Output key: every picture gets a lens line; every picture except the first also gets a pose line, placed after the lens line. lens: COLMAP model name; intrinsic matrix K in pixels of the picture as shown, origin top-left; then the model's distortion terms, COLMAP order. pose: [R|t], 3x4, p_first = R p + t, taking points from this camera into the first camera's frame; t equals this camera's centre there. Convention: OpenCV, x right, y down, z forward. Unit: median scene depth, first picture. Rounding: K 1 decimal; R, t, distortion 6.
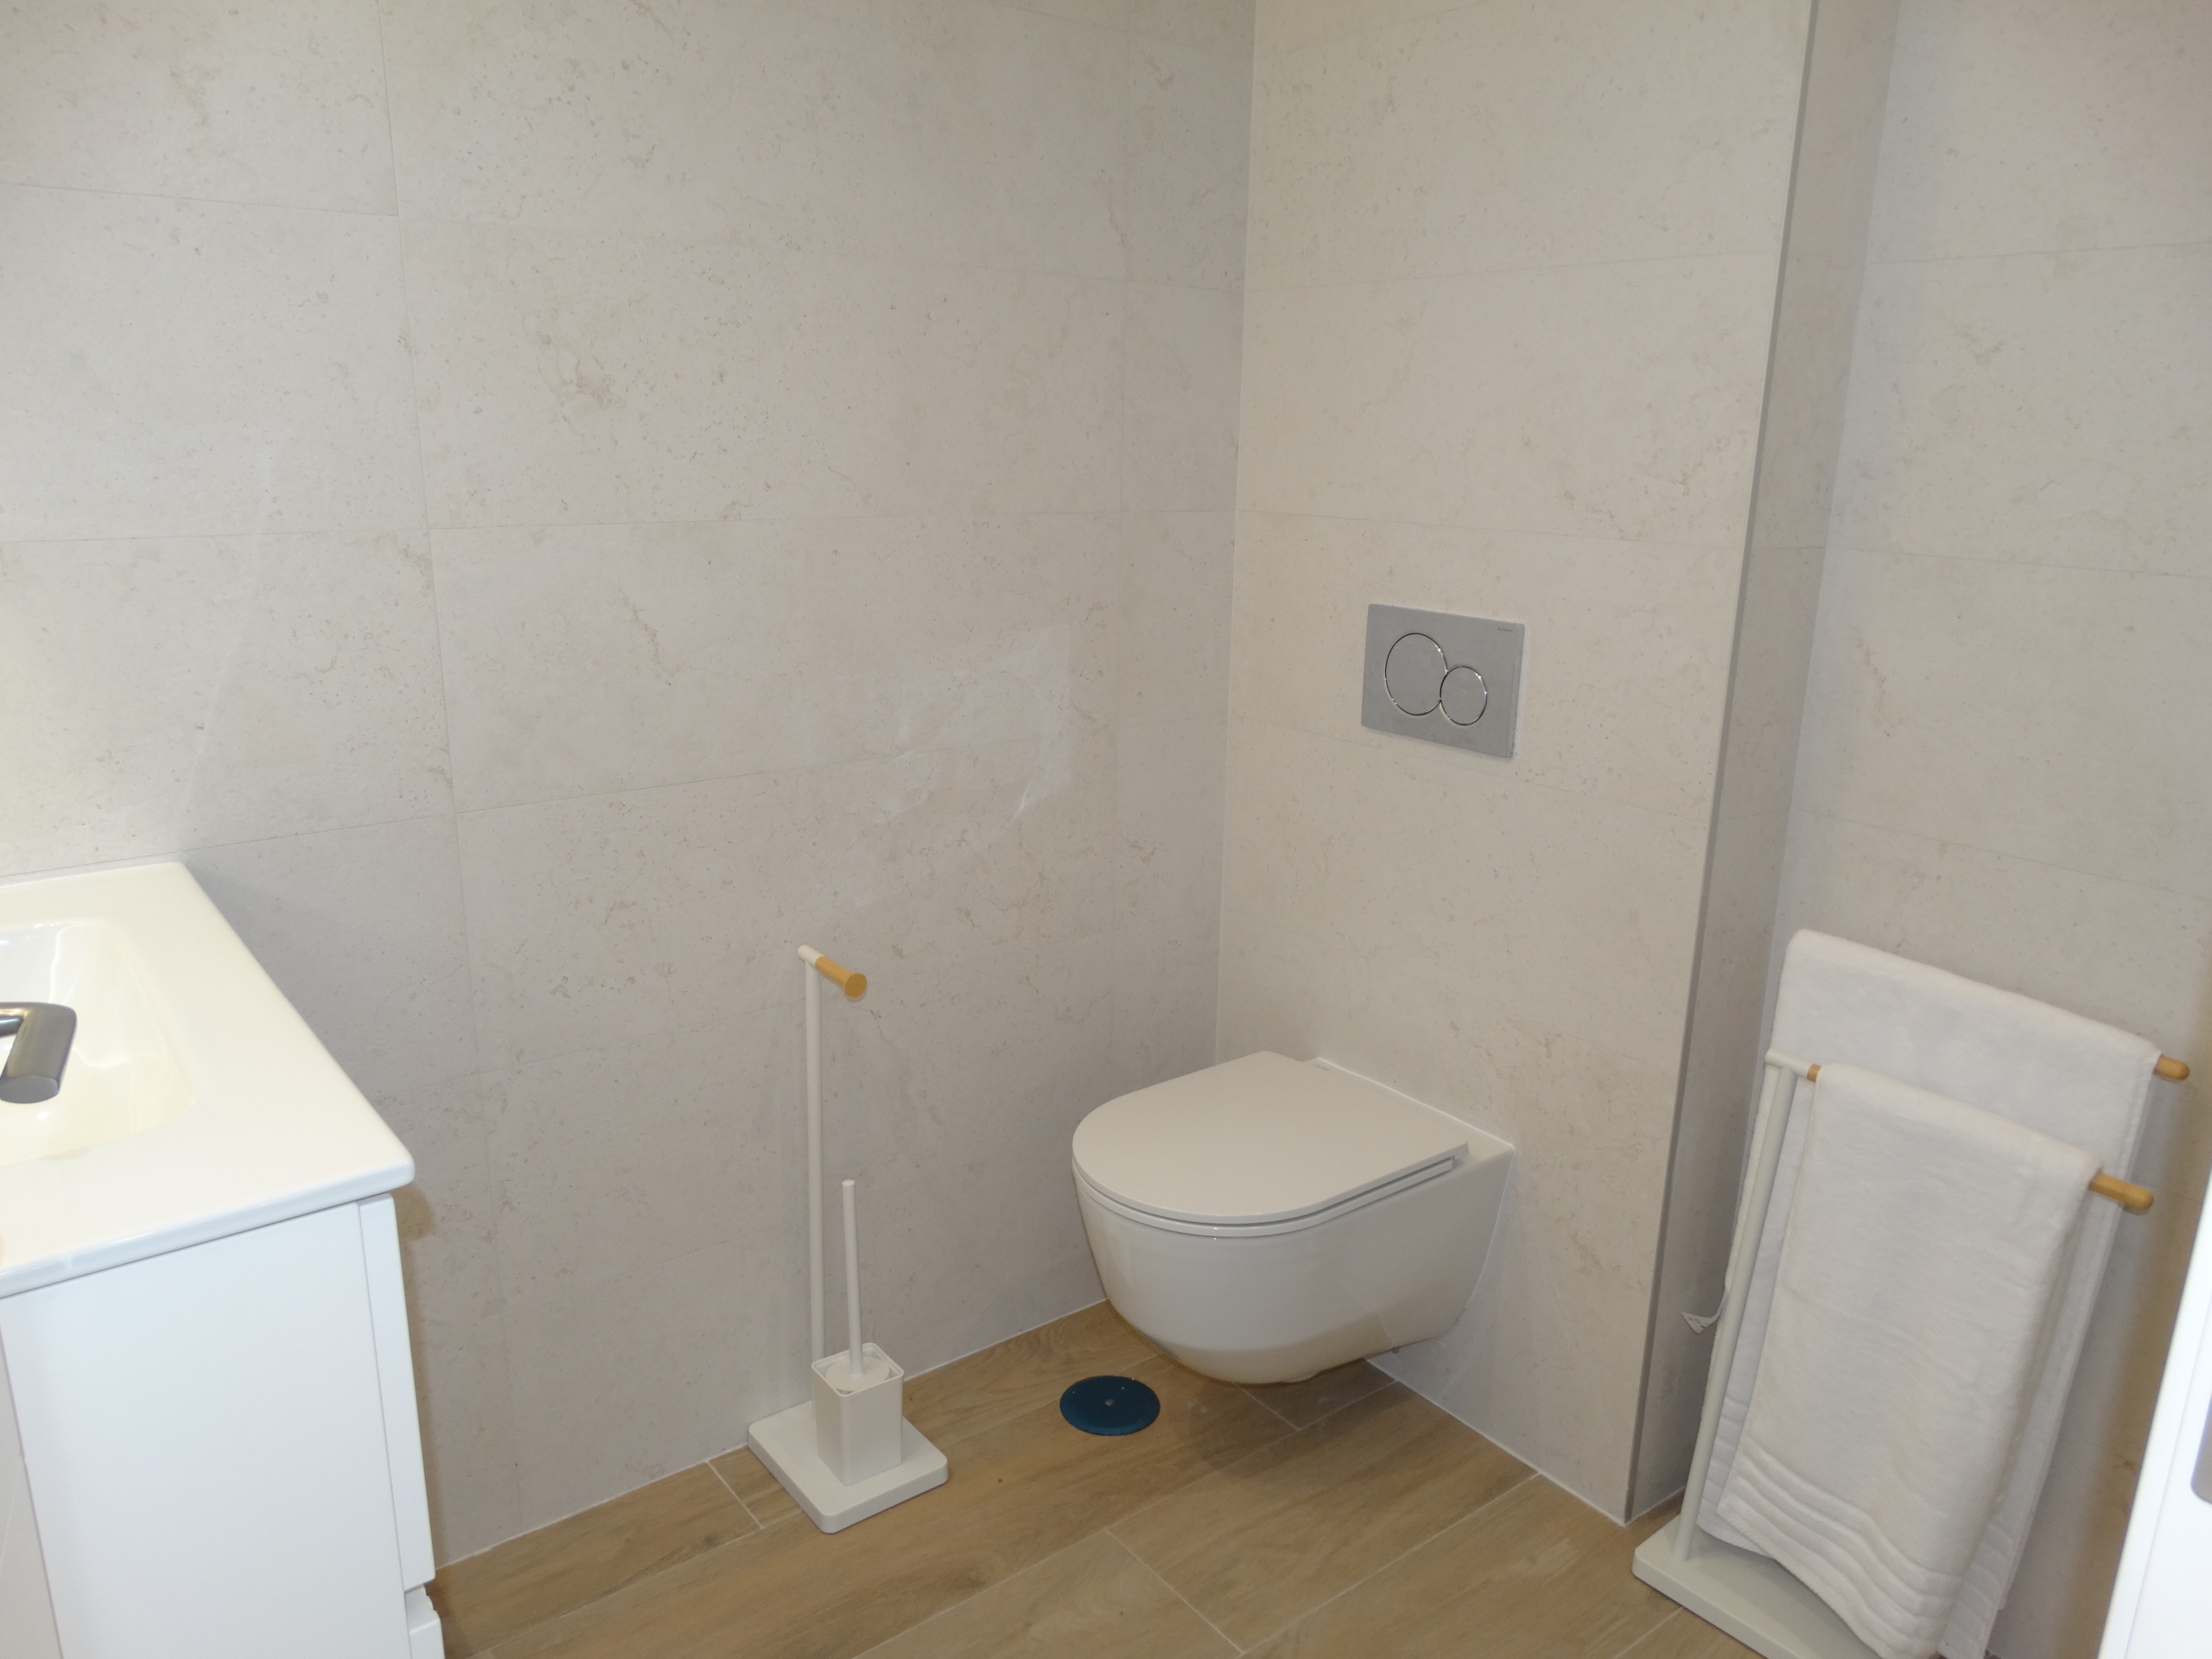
lens RADIAL K [[1573.9, 0, 1106.0], [0, 1573.9, 829.5], [0, 0, 1]] dist [-0.005118, 0.001726]
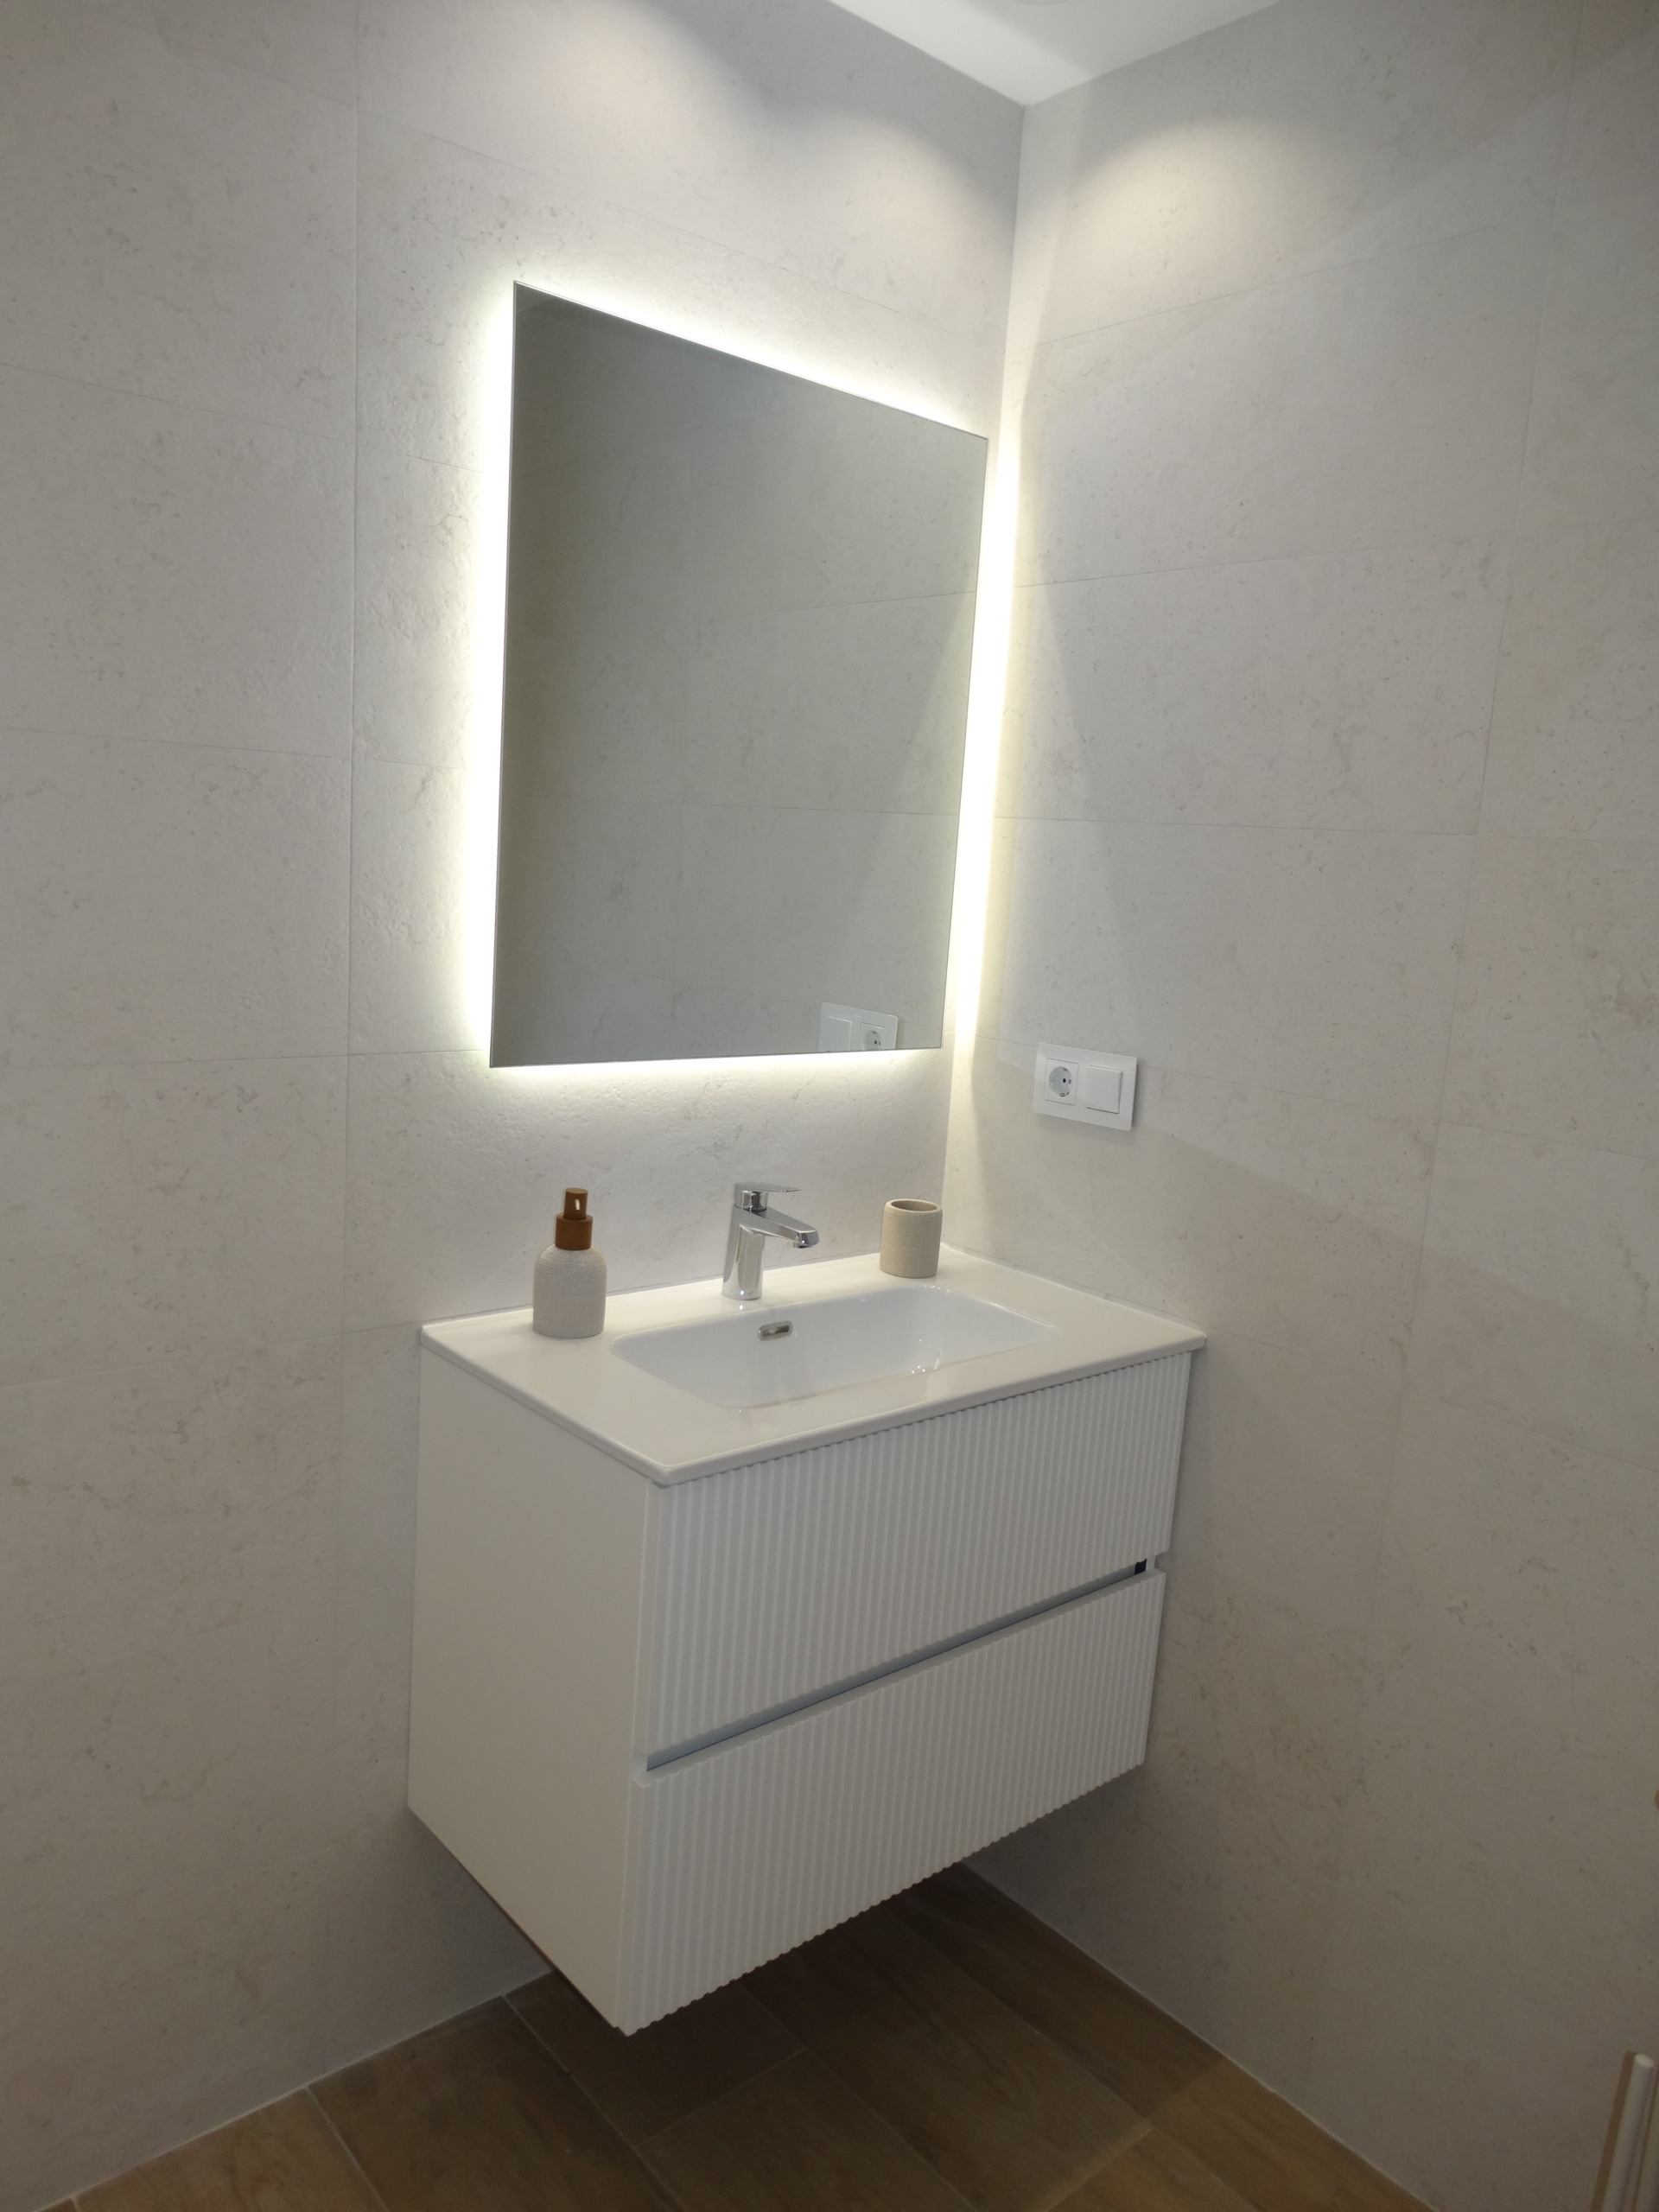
lens RADIAL K [[1542.1, 0, 829.5], [0, 1542.1, 1106.0], [0, 0, 1]] dist [-0.002185, -0.000024]
pose [[0.046720, 0.147345, -0.987981, 0.548093], [-0.317341, 0.940013, 0.125185, -0.195448], [0.947160, 0.307678, 0.090676, 0.510221]]
